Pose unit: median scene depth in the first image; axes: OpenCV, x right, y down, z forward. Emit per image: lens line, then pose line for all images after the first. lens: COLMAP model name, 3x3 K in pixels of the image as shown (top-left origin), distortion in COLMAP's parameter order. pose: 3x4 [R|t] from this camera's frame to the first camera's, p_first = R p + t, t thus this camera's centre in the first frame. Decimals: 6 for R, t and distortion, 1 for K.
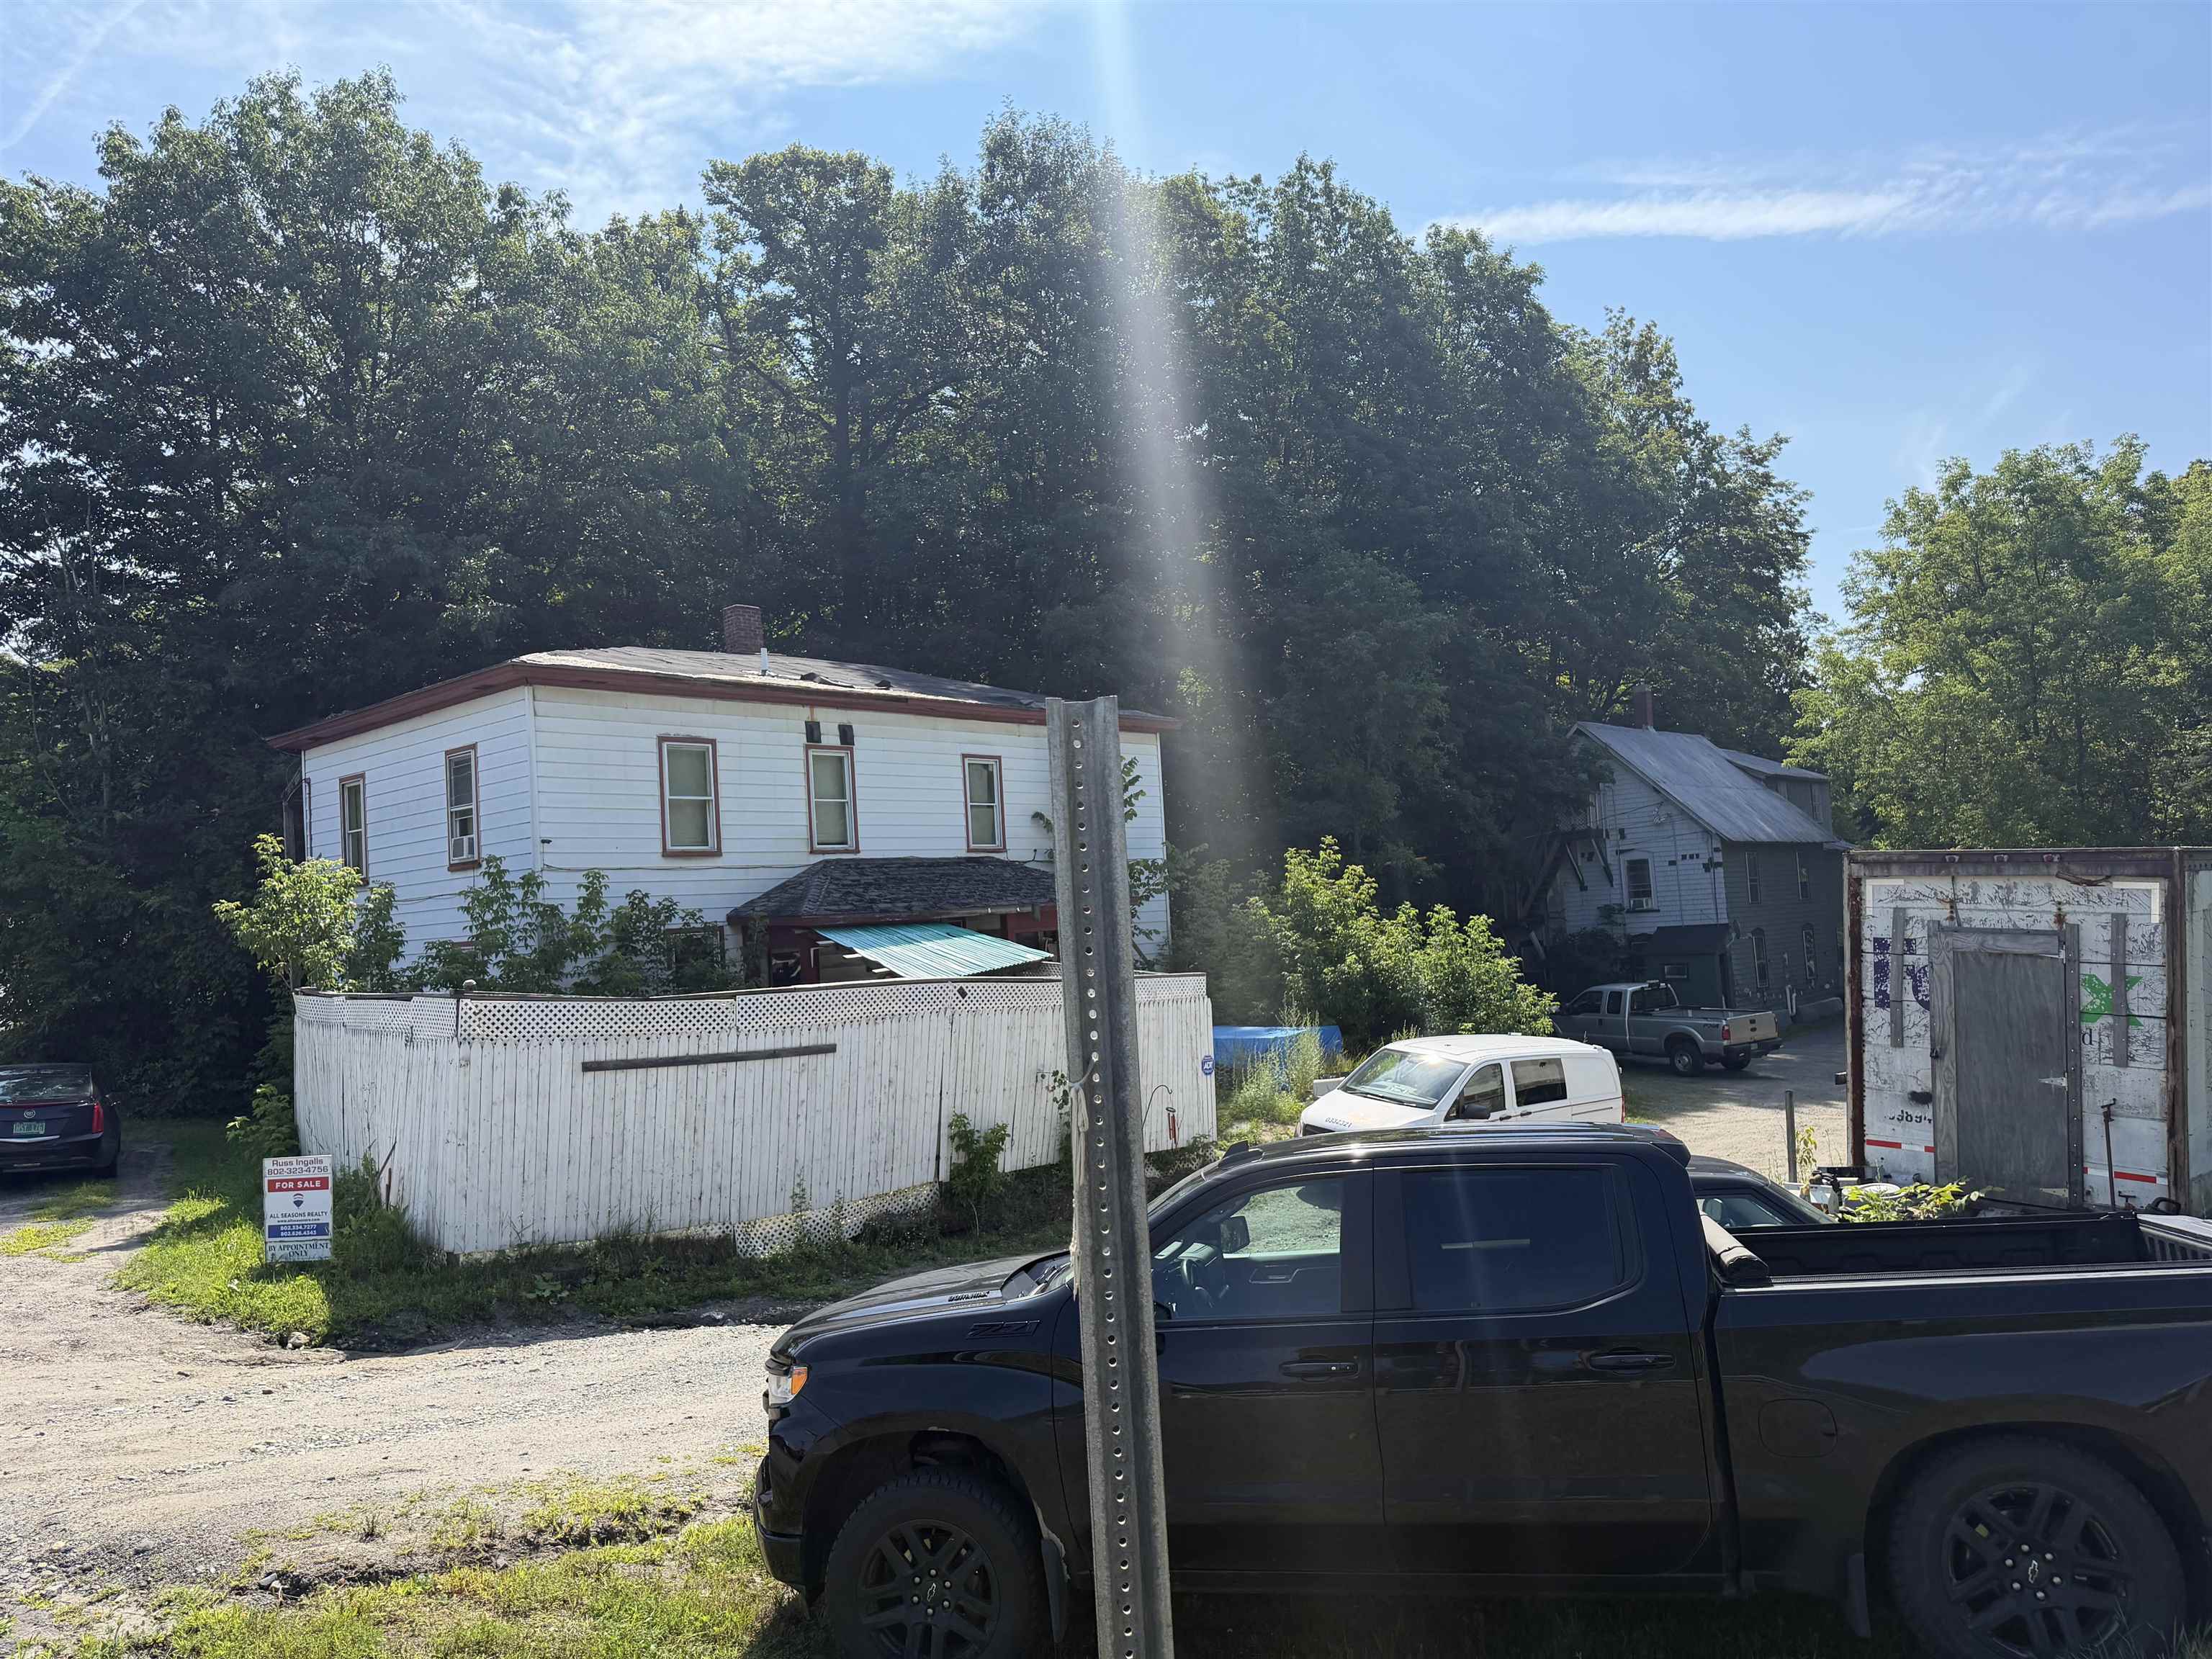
lens RADIAL K [[1540.6, 0, 1107.1], [0, 1540.6, 835.7], [0, 0, 1]] dist [0.074260, -0.089883]
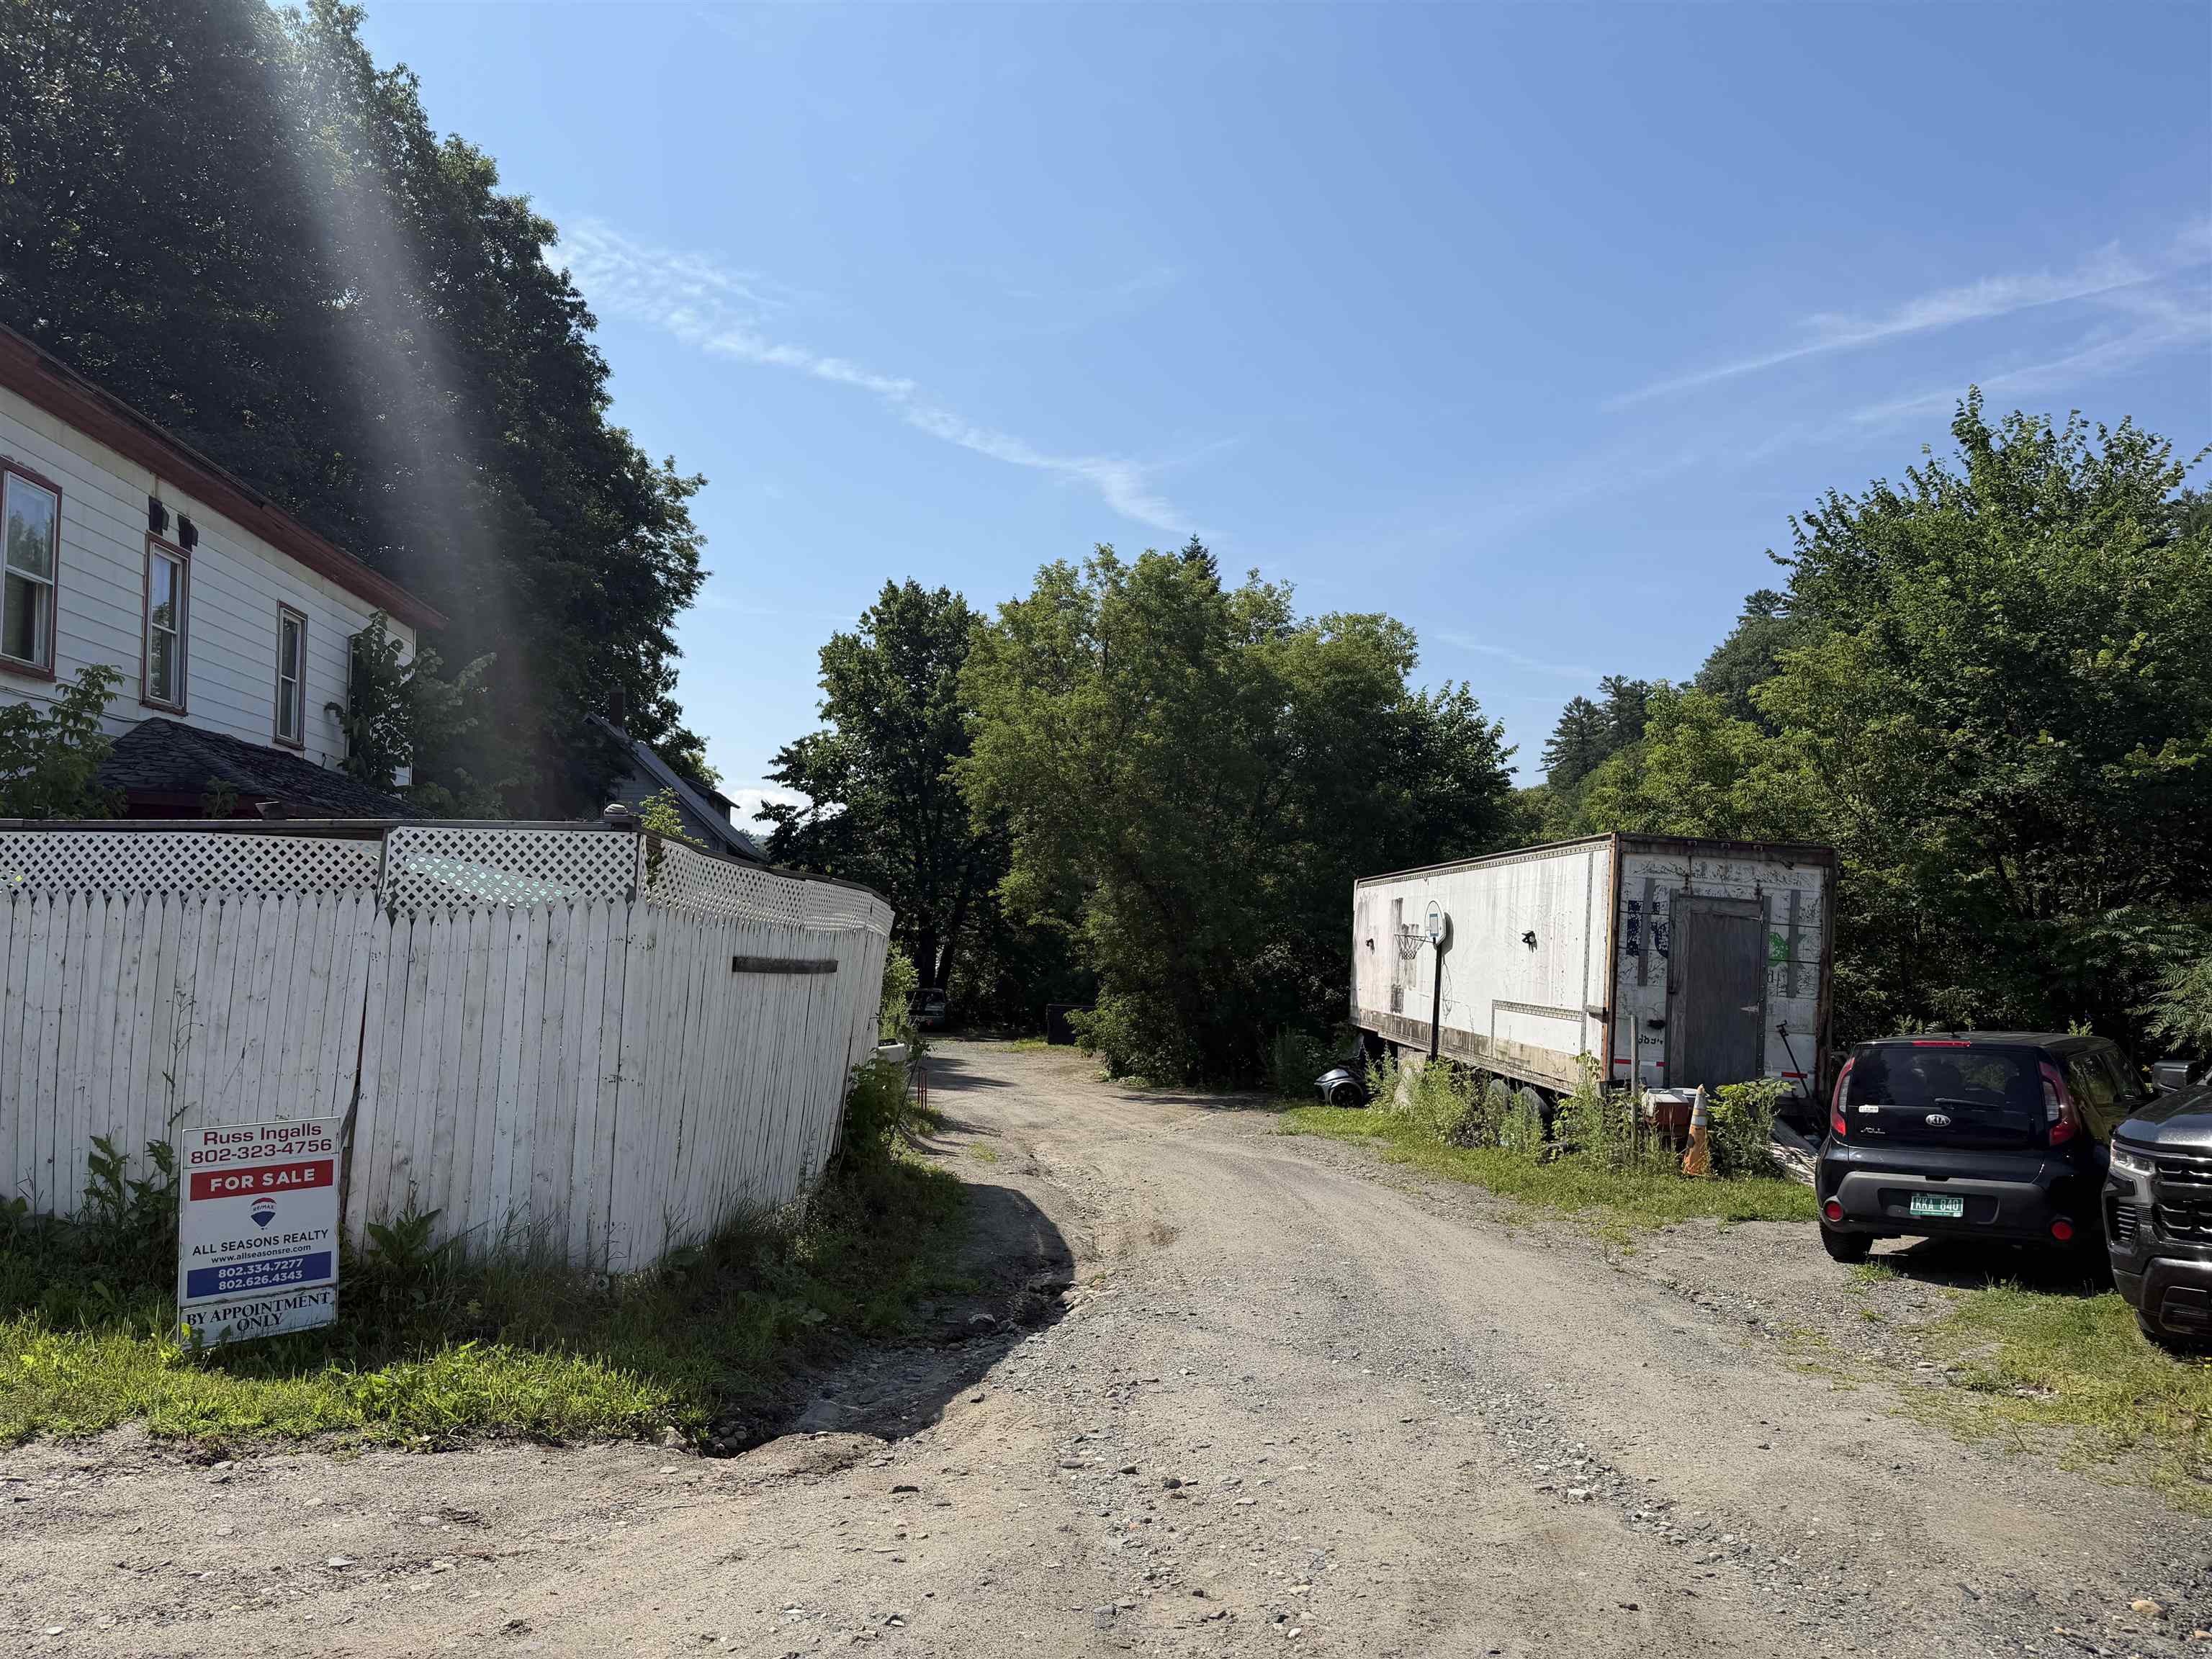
lens RADIAL K [[1540.6, 0, 1113.4], [0, 1540.6, 833.7], [0, 0, 1]] dist [0.074260, -0.089883]
pose [[0.639654, 0.104481, 0.761529, -0.491833], [-0.085375, 0.994246, -0.064697, 0.084208], [-0.763907, -0.023632, 0.644894, 0.327875]]
